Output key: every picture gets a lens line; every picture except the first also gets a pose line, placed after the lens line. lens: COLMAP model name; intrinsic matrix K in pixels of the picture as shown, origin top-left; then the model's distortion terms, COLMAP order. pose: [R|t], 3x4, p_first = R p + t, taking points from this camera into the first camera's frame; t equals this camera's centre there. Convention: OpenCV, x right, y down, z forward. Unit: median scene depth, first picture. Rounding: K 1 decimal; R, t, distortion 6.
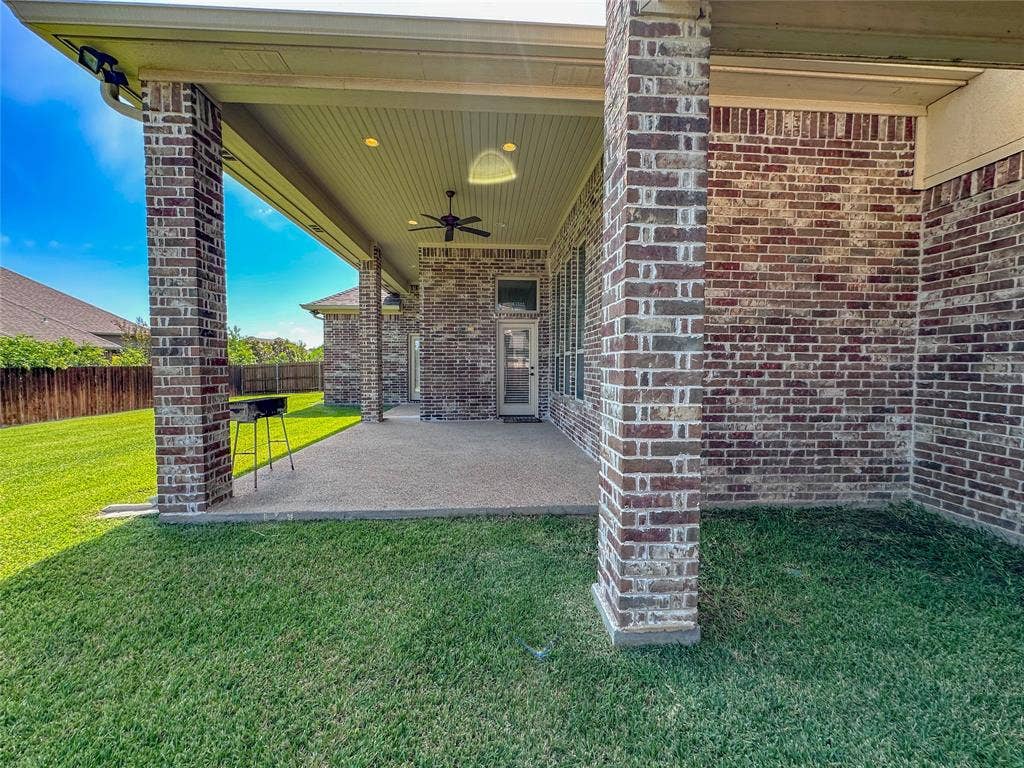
lens RADIAL K [[412.3, 0, 511.7], [0, 412.3, 383.3], [0, 0, 1]] dist [-0.003827, -0.000283]
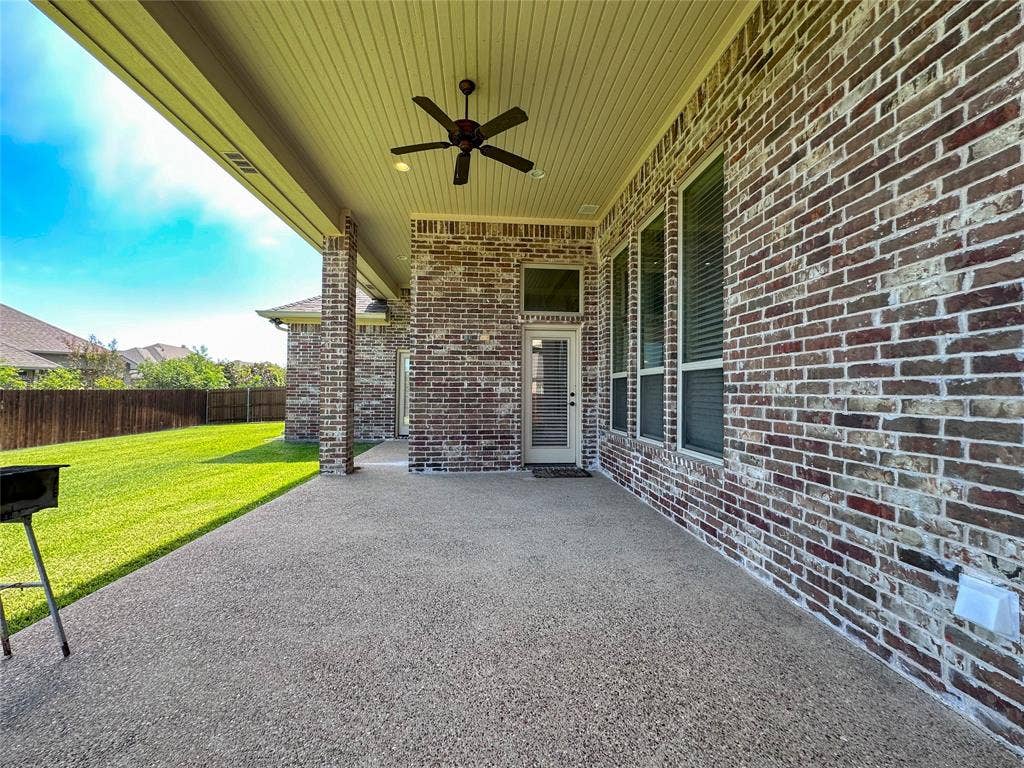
lens RADIAL K [[412.3, 0, 512.7], [0, 412.3, 384.0], [0, 0, 1]] dist [-0.003827, -0.000283]
pose [[0.999820, 0.006510, 0.017826, -0.066252], [-0.005376, 0.998004, -0.062925, -0.011819], [-0.018200, 0.062818, 0.997859, 0.325330]]
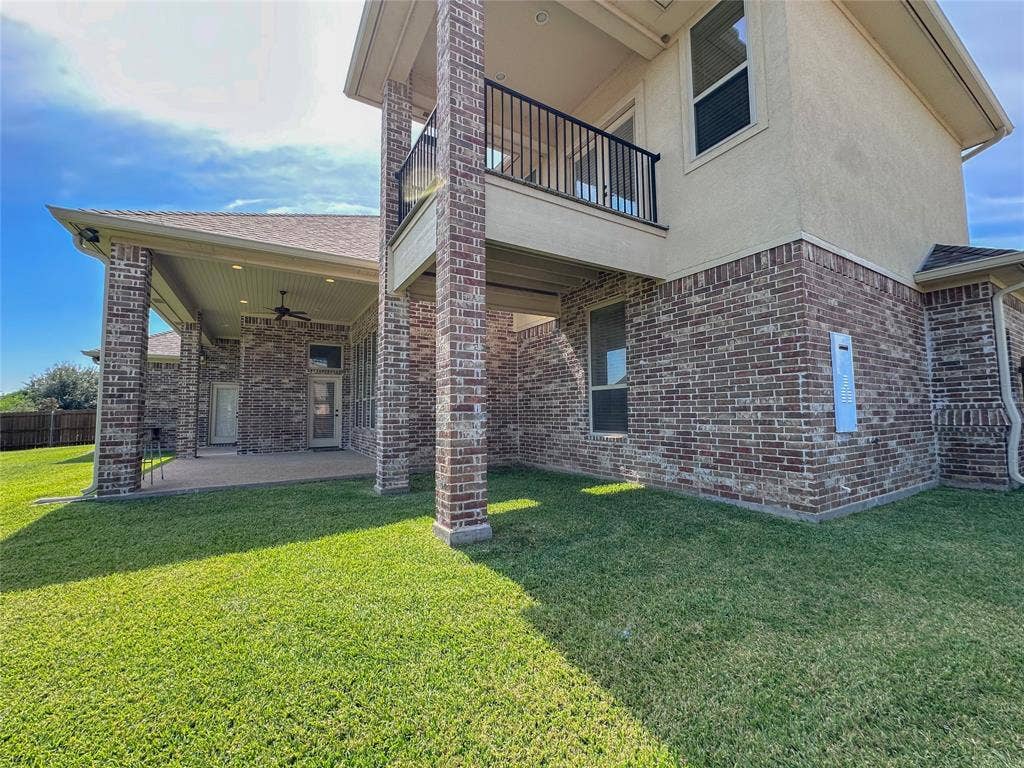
lens RADIAL K [[412.3, 0, 511.7], [0, 412.3, 383.4], [0, 0, 1]] dist [-0.003827, -0.000283]
pose [[0.888839, 0.019233, 0.457816, -0.062856], [0.034969, 0.993358, -0.109623, 0.043271], [-0.456884, 0.113447, 0.882262, -0.470588]]
